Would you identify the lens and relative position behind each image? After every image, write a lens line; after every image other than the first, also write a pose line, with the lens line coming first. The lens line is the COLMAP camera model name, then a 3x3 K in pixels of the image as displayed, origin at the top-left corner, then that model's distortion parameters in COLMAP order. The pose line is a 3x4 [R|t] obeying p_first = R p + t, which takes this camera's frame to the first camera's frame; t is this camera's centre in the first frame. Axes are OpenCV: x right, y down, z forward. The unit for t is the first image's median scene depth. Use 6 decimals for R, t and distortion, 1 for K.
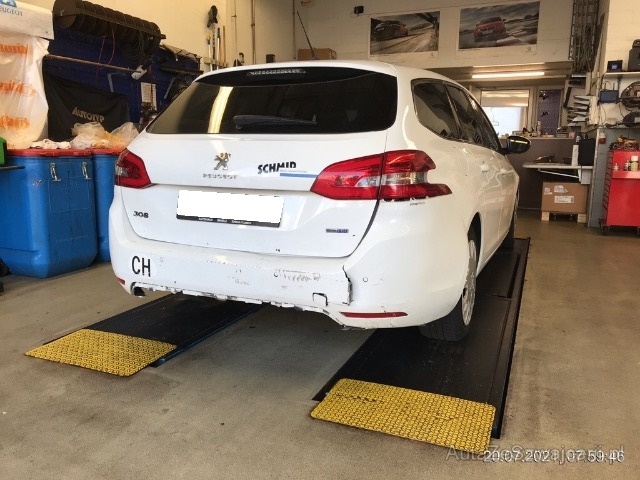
lens RADIAL K [[517.5, 0, 320.0], [0, 517.5, 240.0], [0, 0, 1]] dist [0.124587, -0.188866]
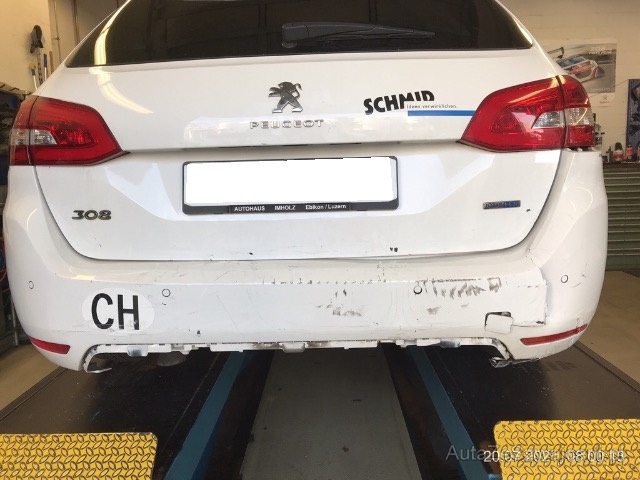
lens RADIAL K [[517.5, 0, 320.0], [0, 517.5, 240.0], [0, 0, 1]] dist [0.124587, -0.188866]
pose [[0.927982, -0.089814, 0.361639, -0.367248], [0.103867, 0.994399, -0.019566, 0.011914], [-0.357856, 0.055719, 0.932113, 0.486067]]
